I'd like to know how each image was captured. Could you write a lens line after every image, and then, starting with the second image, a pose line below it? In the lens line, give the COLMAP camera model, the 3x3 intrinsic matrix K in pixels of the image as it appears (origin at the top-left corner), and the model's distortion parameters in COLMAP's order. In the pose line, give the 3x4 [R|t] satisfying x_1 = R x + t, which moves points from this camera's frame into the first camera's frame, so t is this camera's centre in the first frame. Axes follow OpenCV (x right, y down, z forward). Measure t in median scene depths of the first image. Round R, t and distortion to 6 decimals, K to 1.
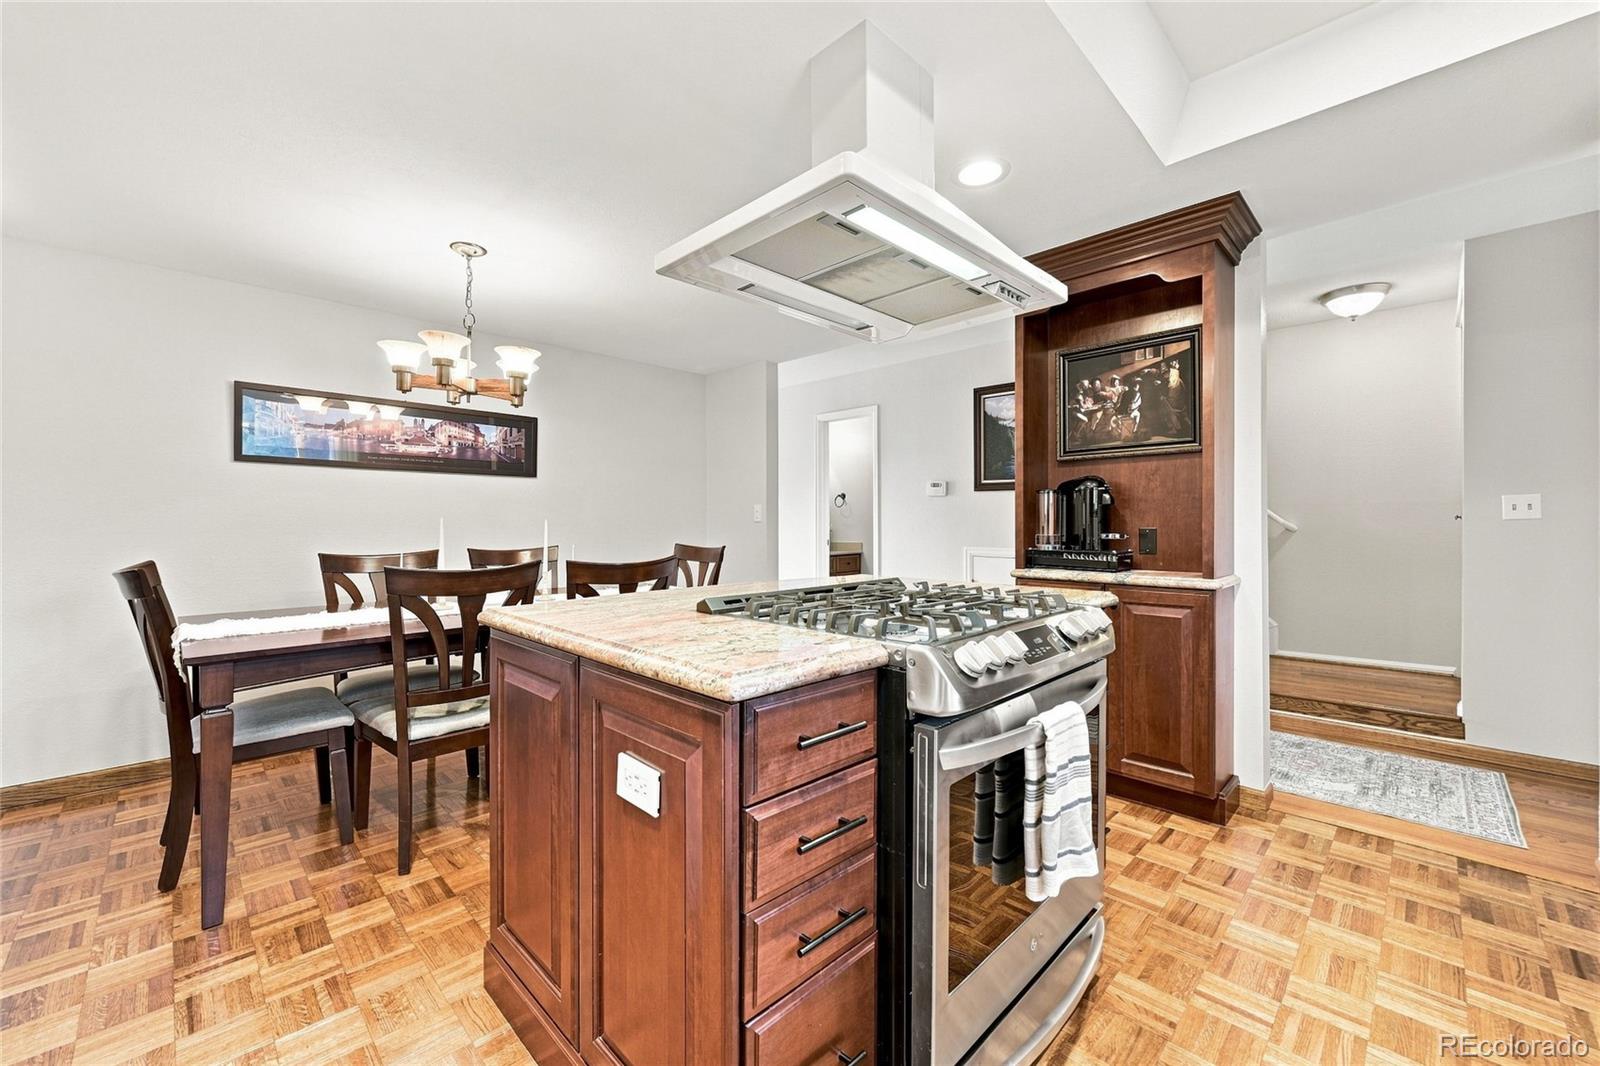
lens RADIAL K [[640.0, 0, 794.2], [0, 640.0, 528.9], [0, 0, 1]] dist [-0.002343, 0.000016]
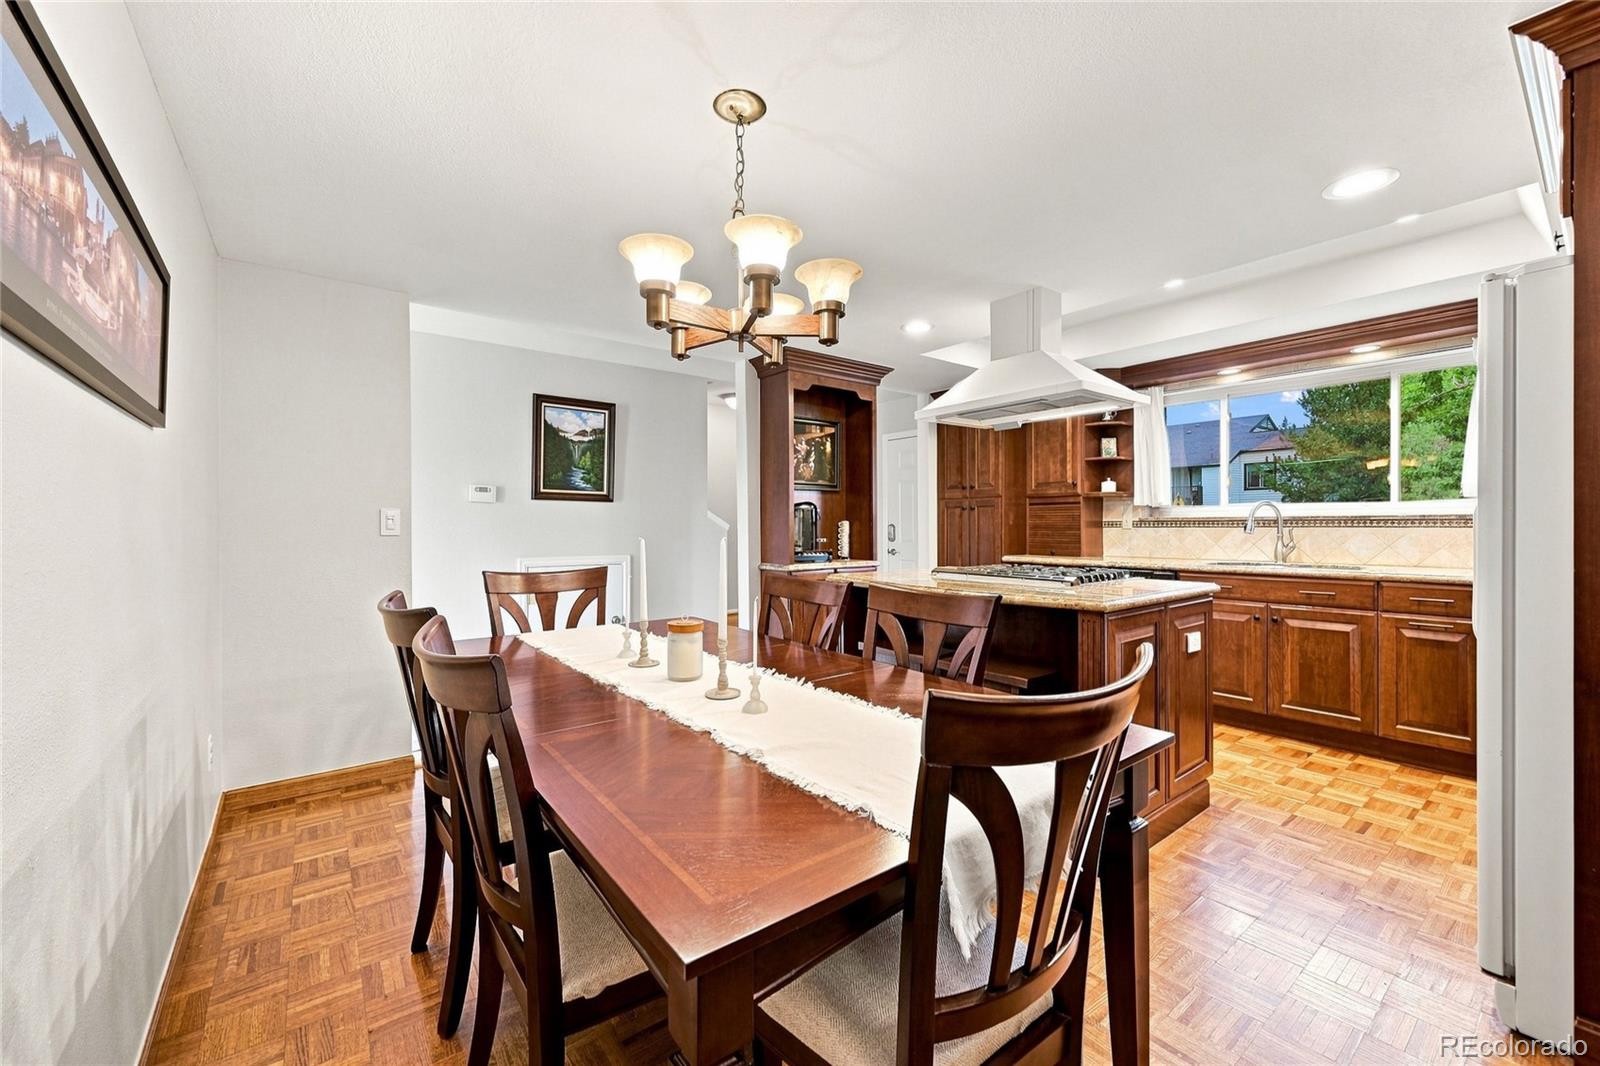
lens RADIAL K [[640.0, 0, 792.8], [0, 640.0, 522.2], [0, 0, 1]] dist [-0.002343, 0.000016]
pose [[0.126065, -0.000466, 0.992022, -1.056669], [0.010987, 0.999939, -0.000926, -0.033367], [-0.991961, 0.011016, 0.126063, 0.833948]]
